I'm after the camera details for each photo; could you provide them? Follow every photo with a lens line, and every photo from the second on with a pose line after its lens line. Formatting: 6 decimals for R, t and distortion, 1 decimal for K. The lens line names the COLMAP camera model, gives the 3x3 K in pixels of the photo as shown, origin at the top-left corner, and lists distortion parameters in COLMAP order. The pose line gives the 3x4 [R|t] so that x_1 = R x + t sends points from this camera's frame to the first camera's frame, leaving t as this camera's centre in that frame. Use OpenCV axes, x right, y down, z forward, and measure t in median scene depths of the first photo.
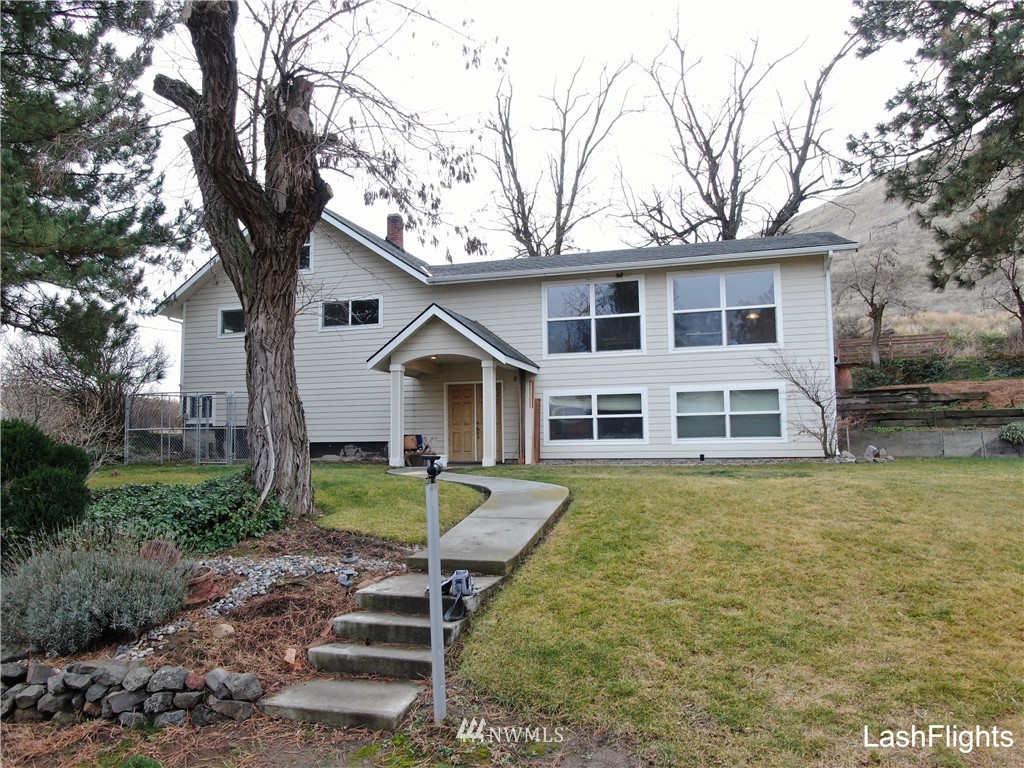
lens RADIAL K [[749.7, 0, 512.0], [0, 749.7, 384.0], [0, 0, 1]] dist [-0.008090, 0.000069]
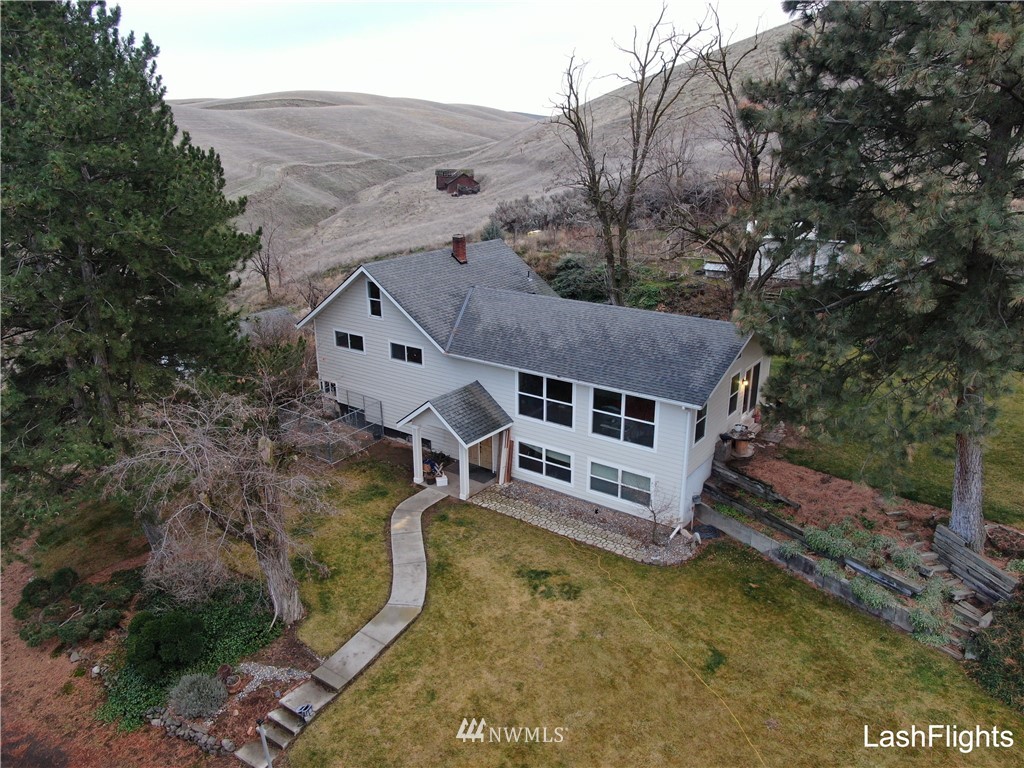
lens RADIAL K [[749.7, 0, 512.0], [0, 749.7, 384.0], [0, 0, 1]] dist [-0.008090, 0.000069]
pose [[0.944656, 0.114110, -0.307577, 0.494603], [0.022888, 0.912349, 0.408774, -0.714286], [0.327262, -0.393191, 0.859244, -0.251973]]
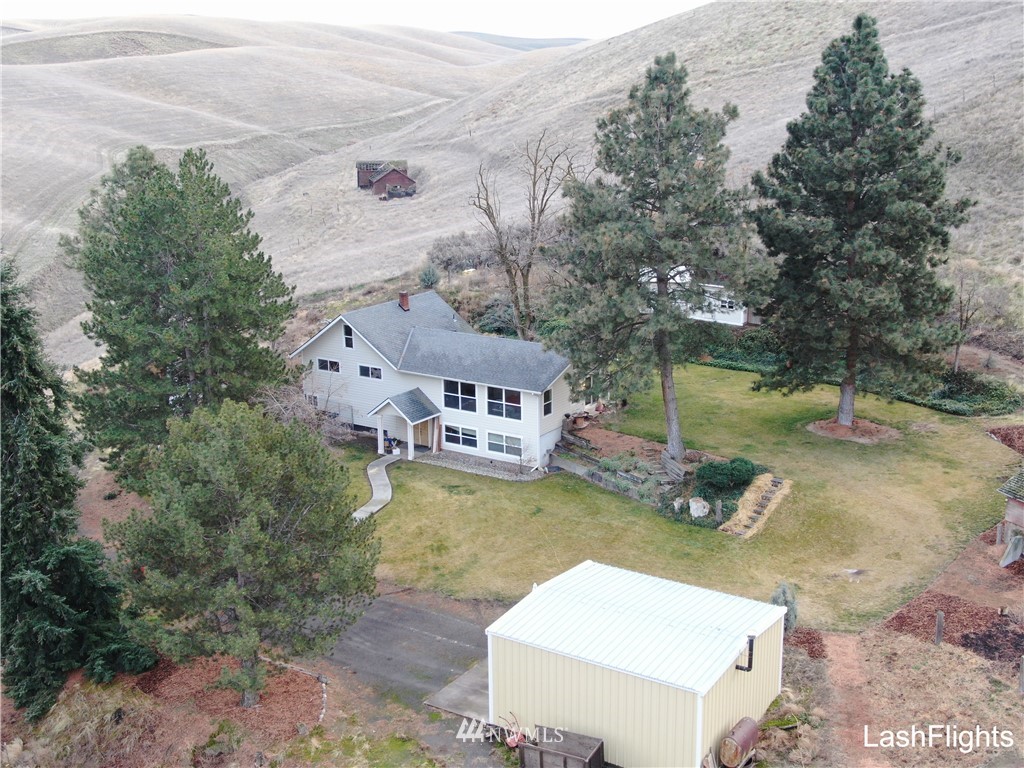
lens RADIAL K [[1237.1, 0, 512.0], [0, 1237.1, 384.0], [0, 0, 1]] dist [0.140498, -0.565872]
pose [[0.955873, 0.075541, -0.283902, 1.382211], [0.028653, 0.937796, 0.346001, -1.481282], [0.292380, -0.338868, 0.894250, -2.444974]]
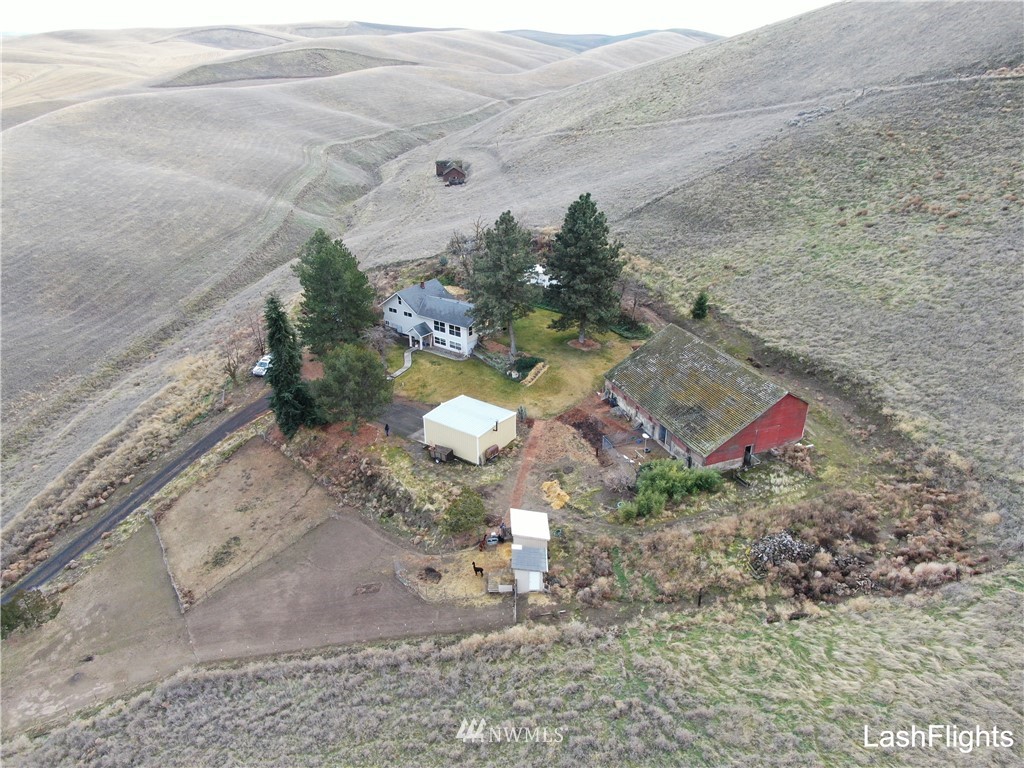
lens RADIAL K [[749.7, 0, 512.0], [0, 749.7, 384.0], [0, 0, 1]] dist [-0.008090, 0.000069]
pose [[0.937103, 0.152919, -0.313773, 2.733643], [0.026995, 0.864485, 0.501933, -2.818628], [0.348008, -0.478833, 0.805984, -4.089850]]
